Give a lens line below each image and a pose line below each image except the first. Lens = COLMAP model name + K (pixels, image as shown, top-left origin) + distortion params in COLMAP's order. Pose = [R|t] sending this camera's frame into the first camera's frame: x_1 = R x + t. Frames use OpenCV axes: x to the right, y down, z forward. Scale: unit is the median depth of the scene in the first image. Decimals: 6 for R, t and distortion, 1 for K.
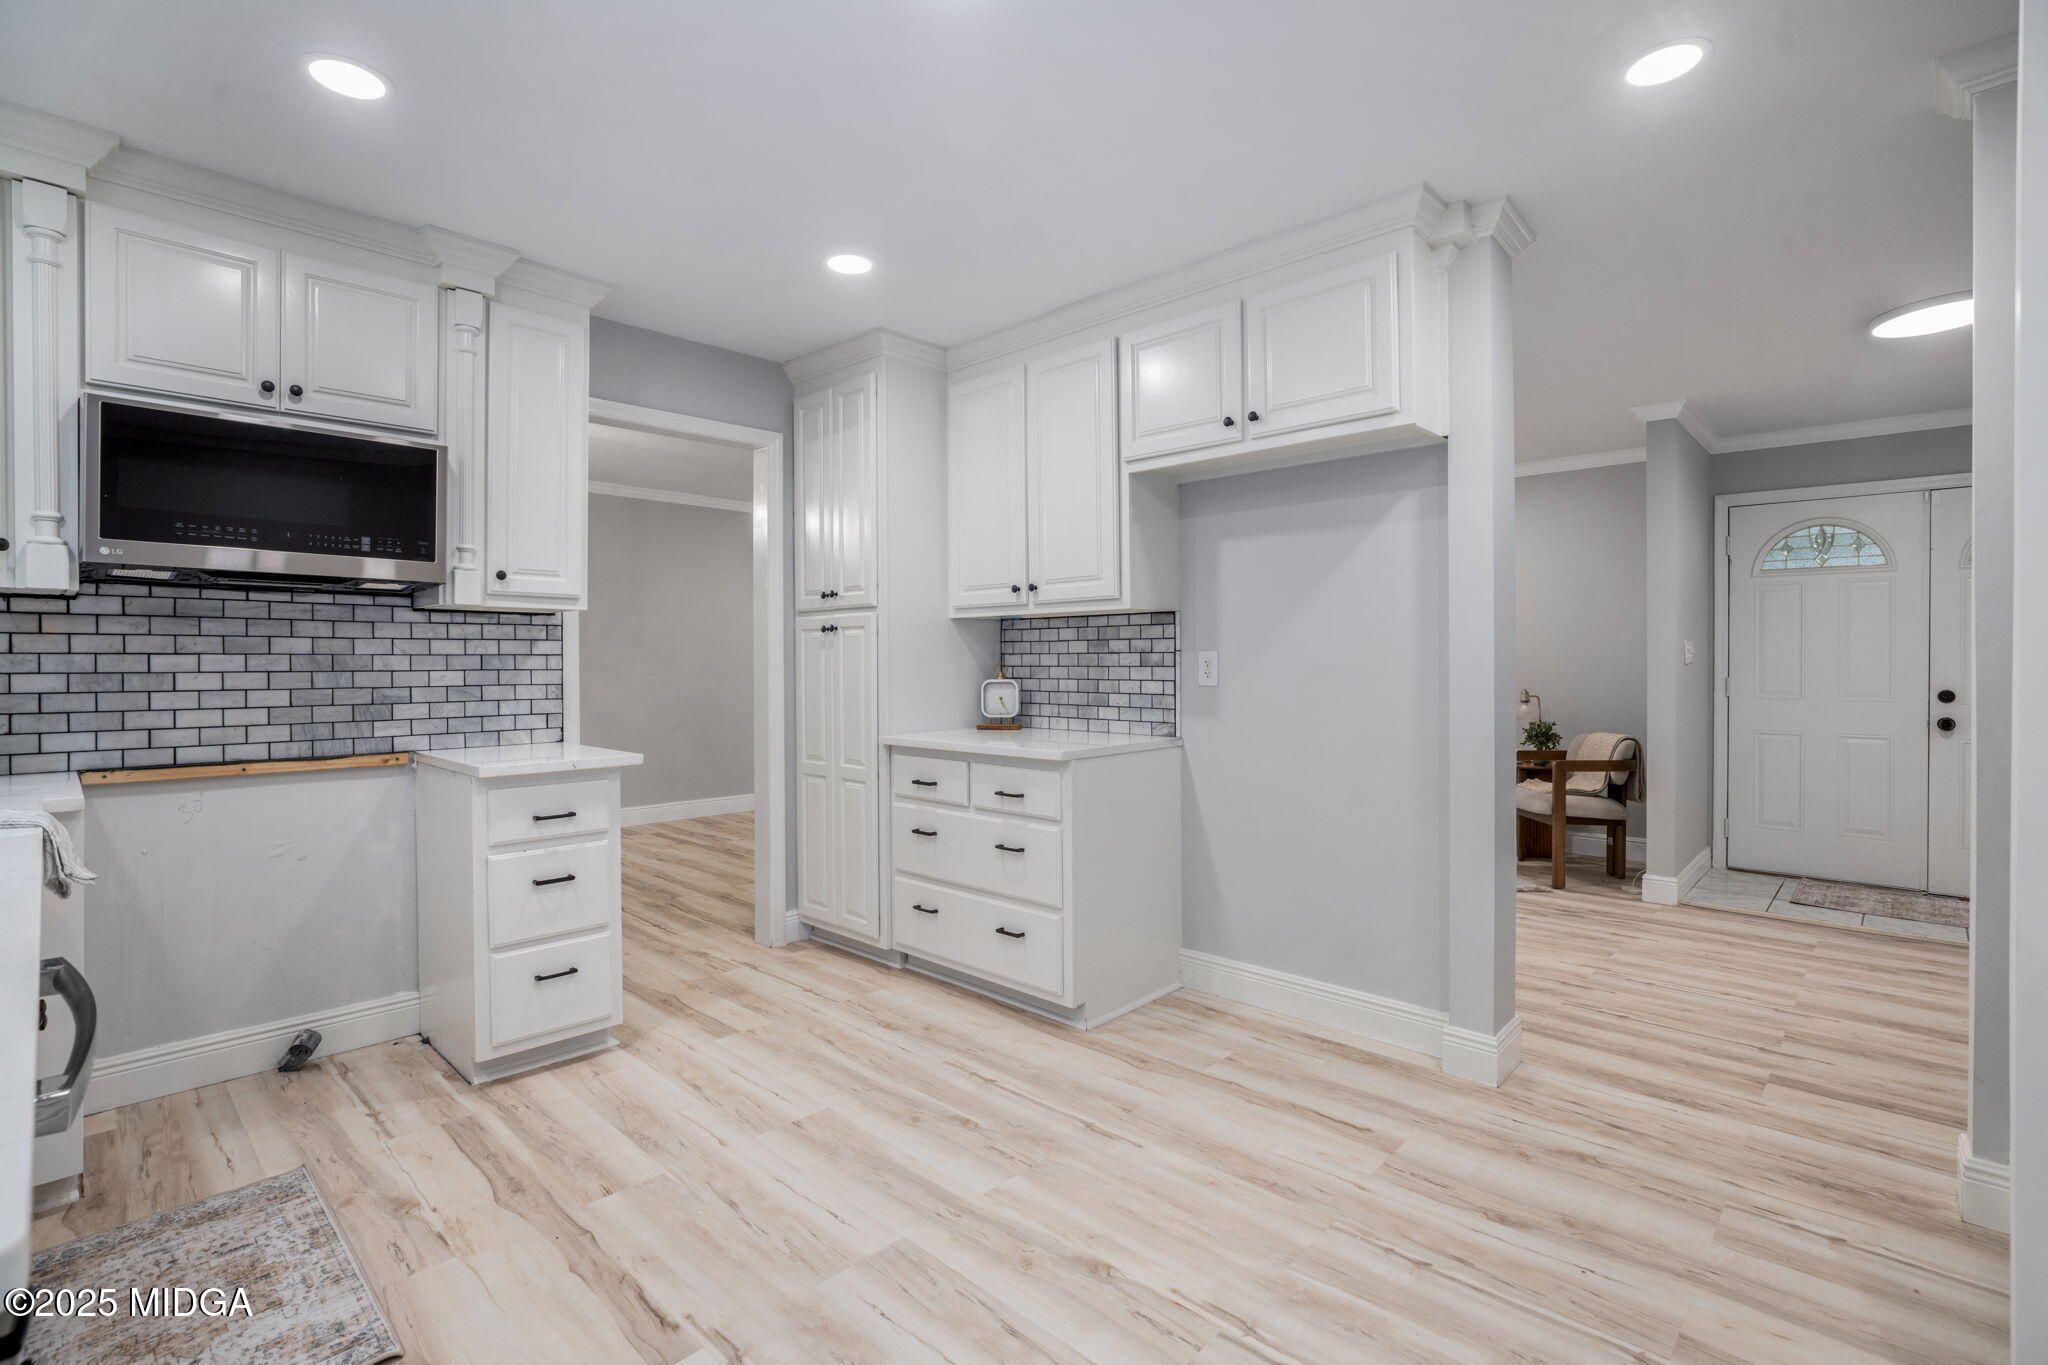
lens RADIAL K [[957.1, 0, 1019.5], [0, 957.1, 666.7], [0, 0, 1]] dist [-0.029777, 0.010273]
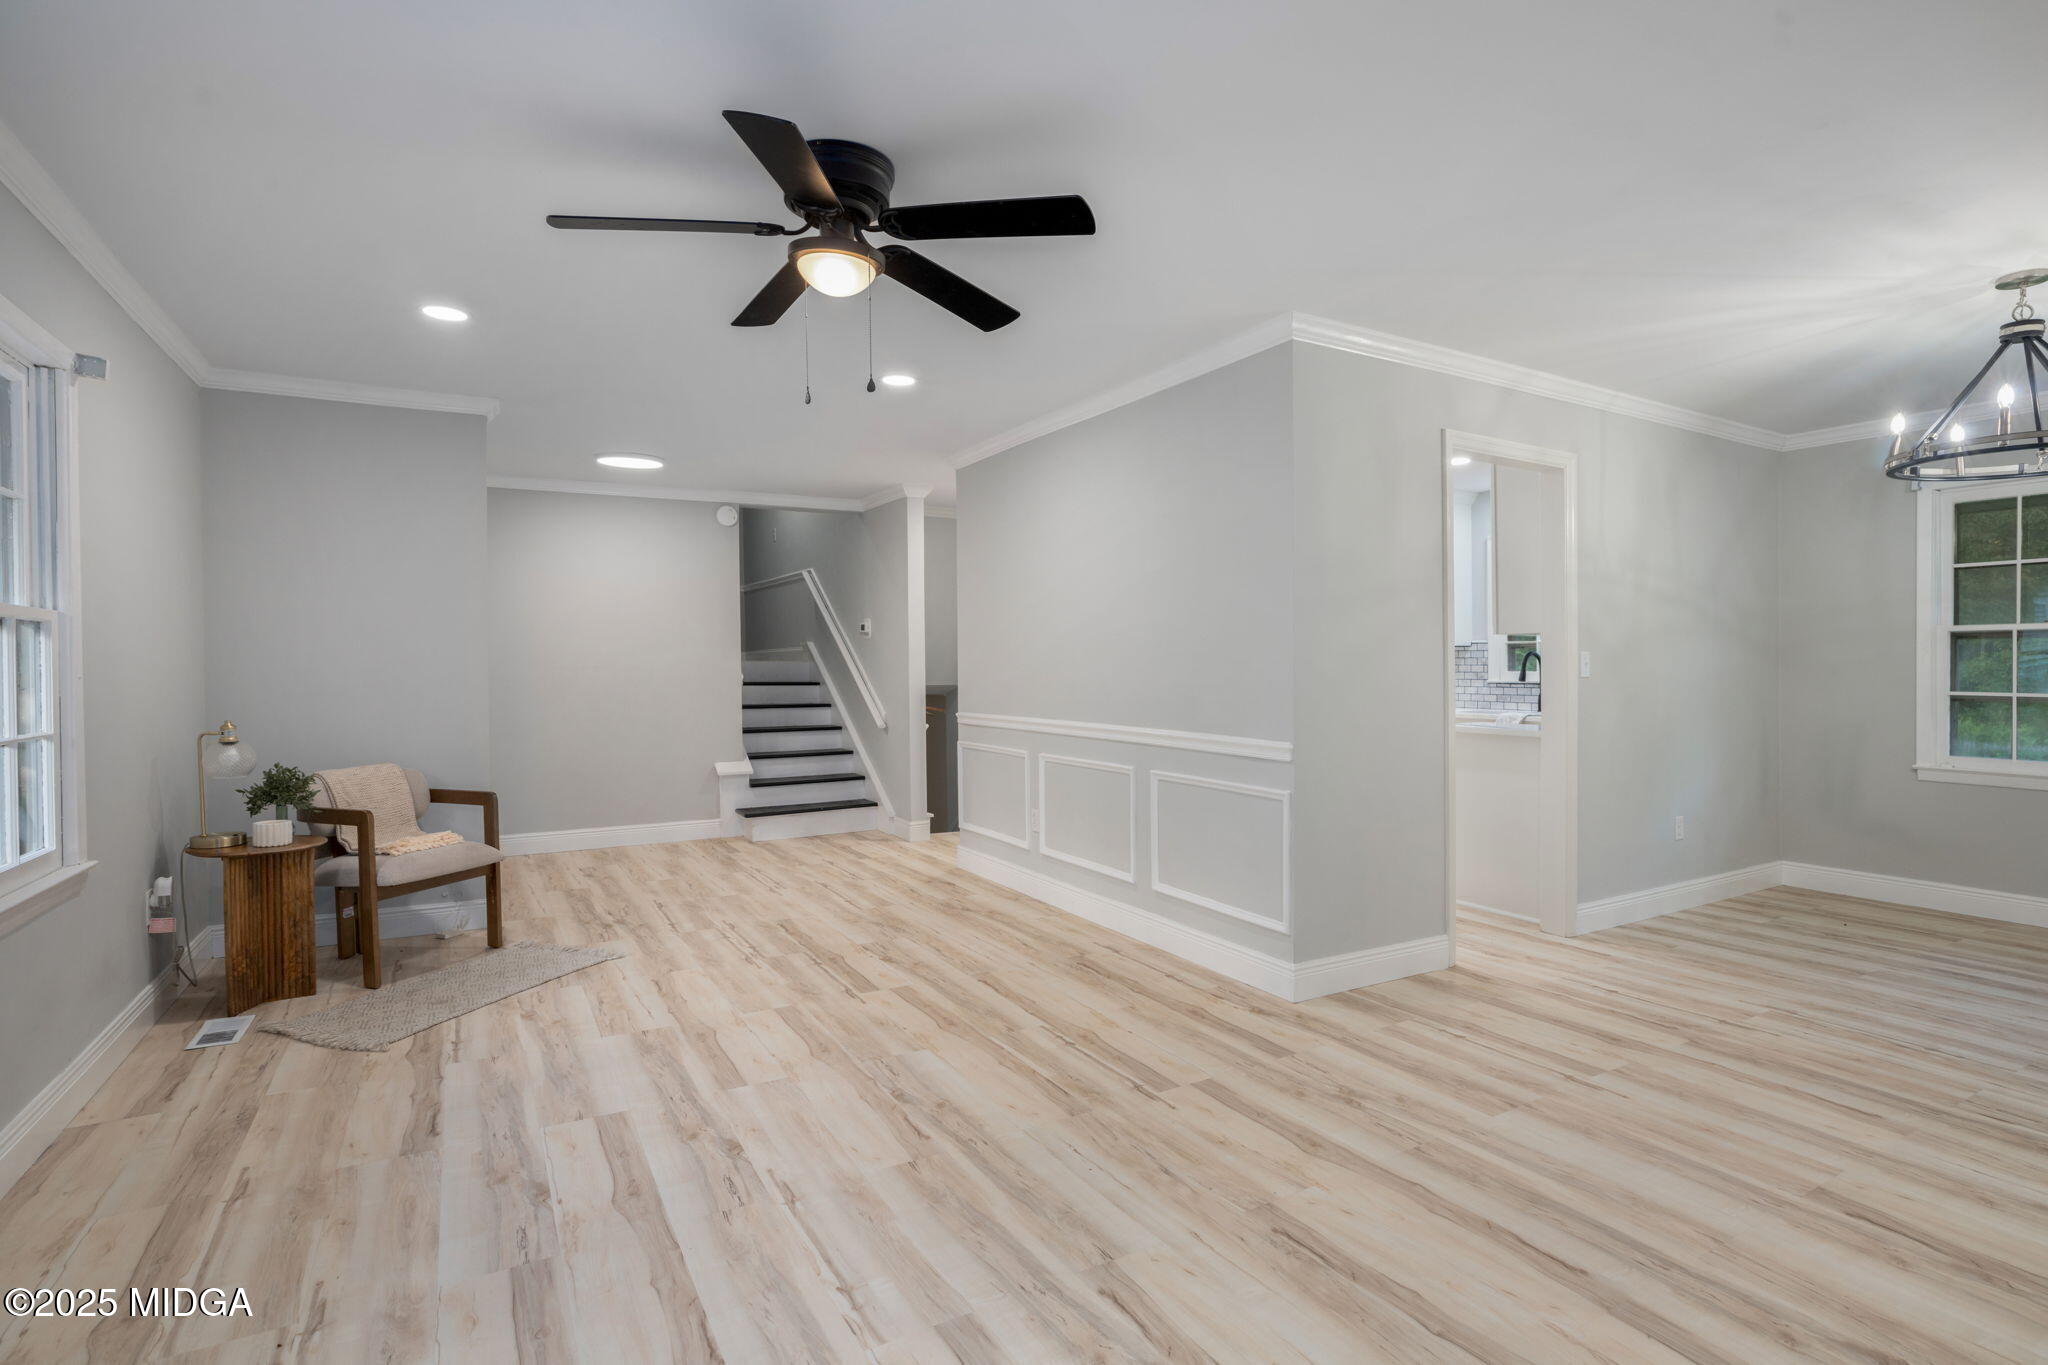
lens RADIAL K [[988.7, 0, 1018.4], [0, 988.7, 680.3], [0, 0, 1]] dist [-0.022215, 0.007785]
pose [[-0.957980, -0.000880, 0.286835, -0.199568], [0.004504, 0.999826, 0.018110, -0.021660], [-0.286801, 0.018641, -0.957809, 2.941112]]
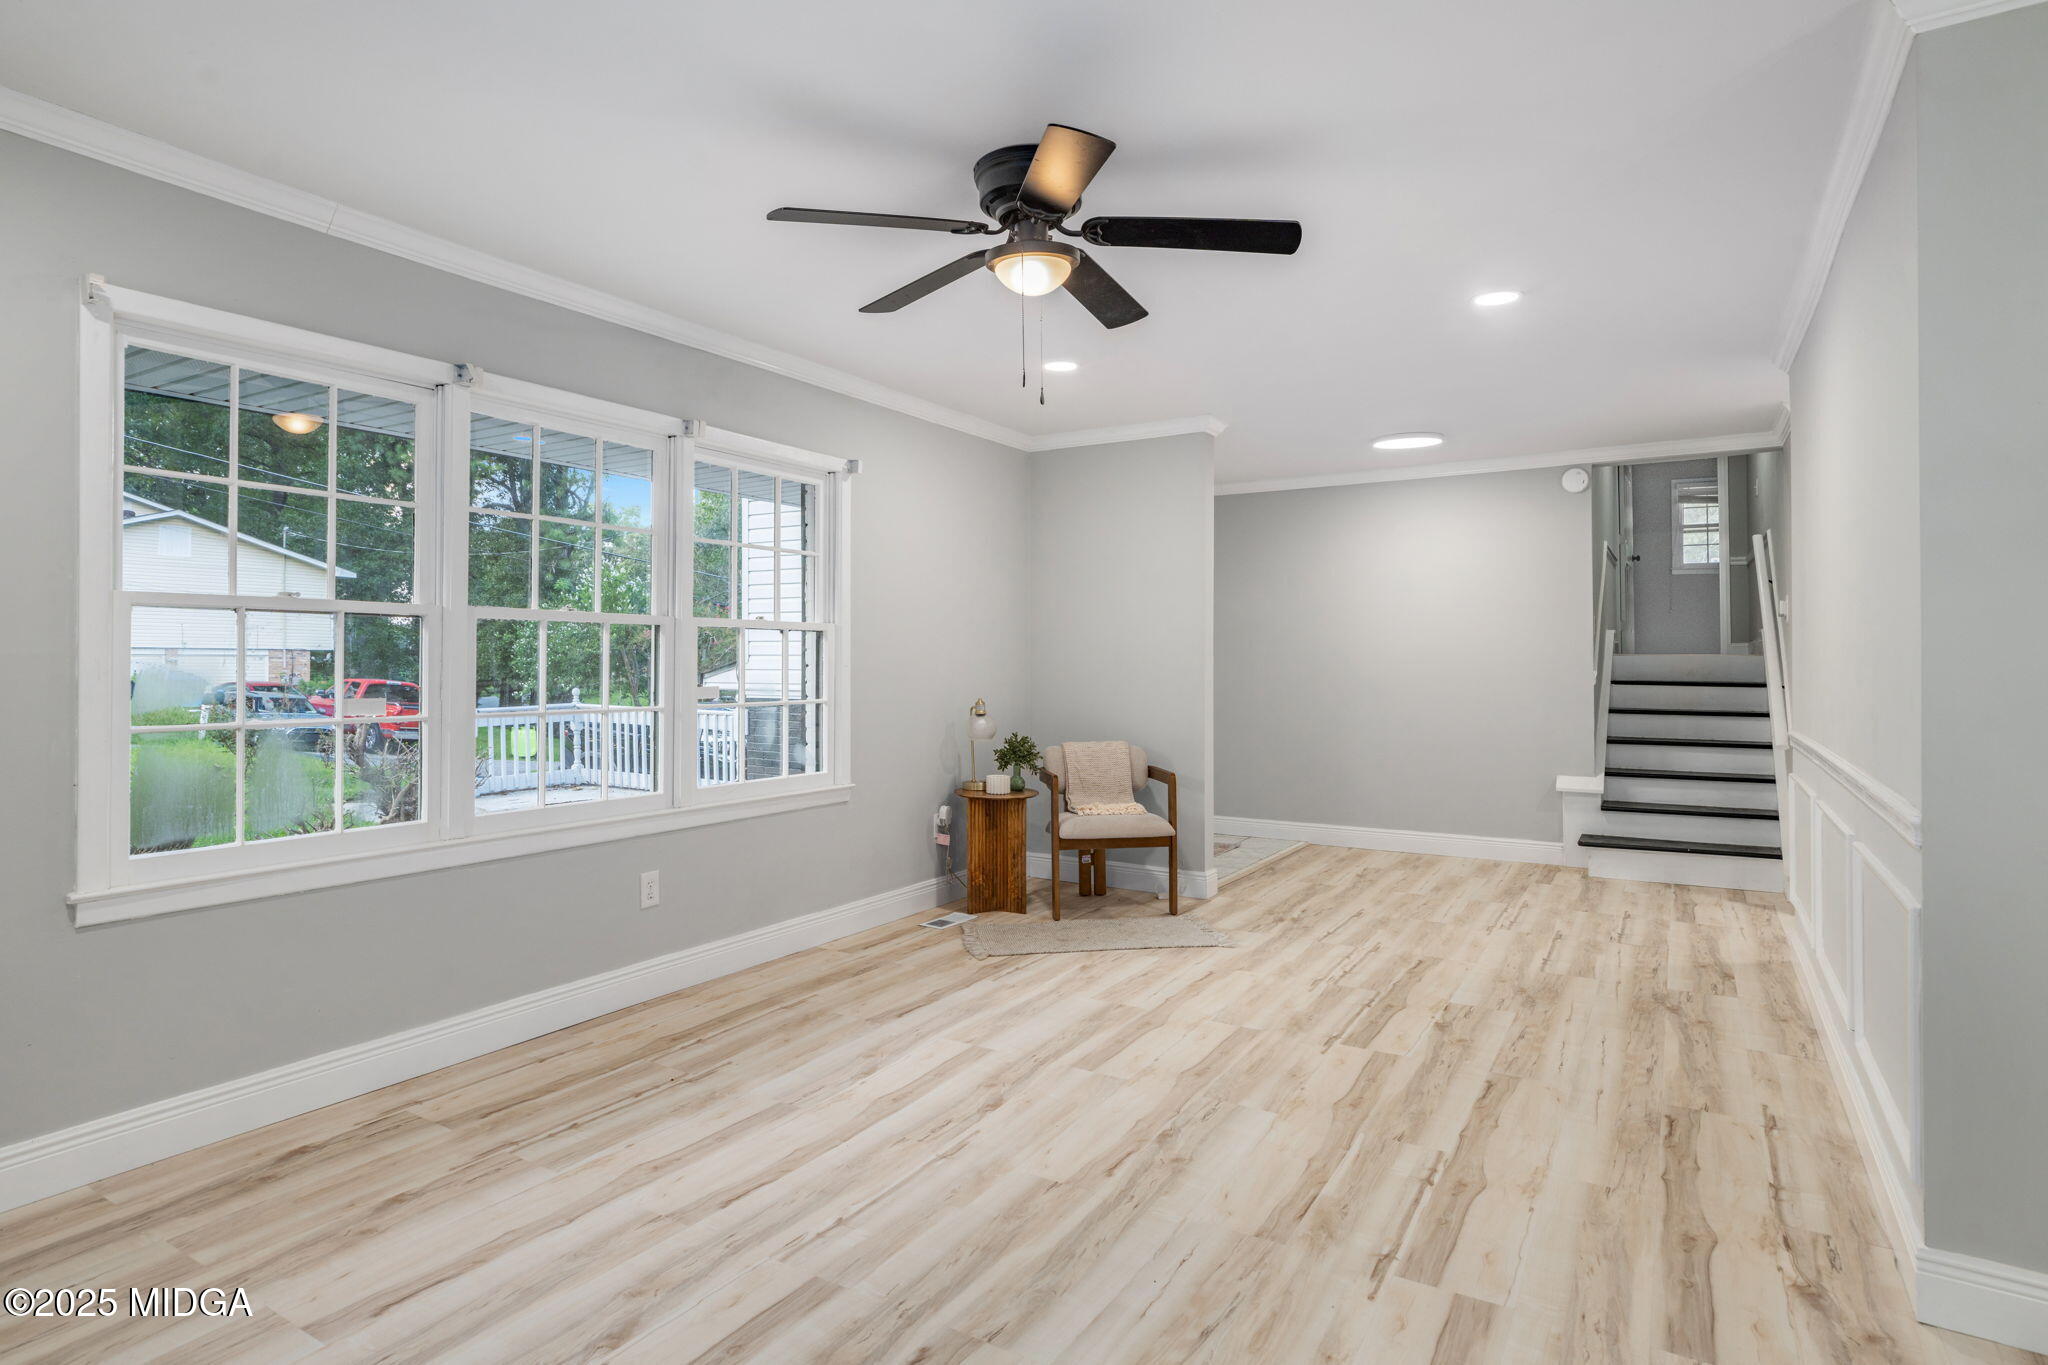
lens RADIAL K [[1076.5, 0, 1034.7], [0, 1076.5, 652.9], [0, 0, 1]] dist [-0.019649, 0.007857]
pose [[-0.219696, 0.007107, 0.975542, -0.726212], [0.001780, 0.999975, -0.006884, -0.019010], [-0.975567, 0.000224, -0.219704, 2.369922]]
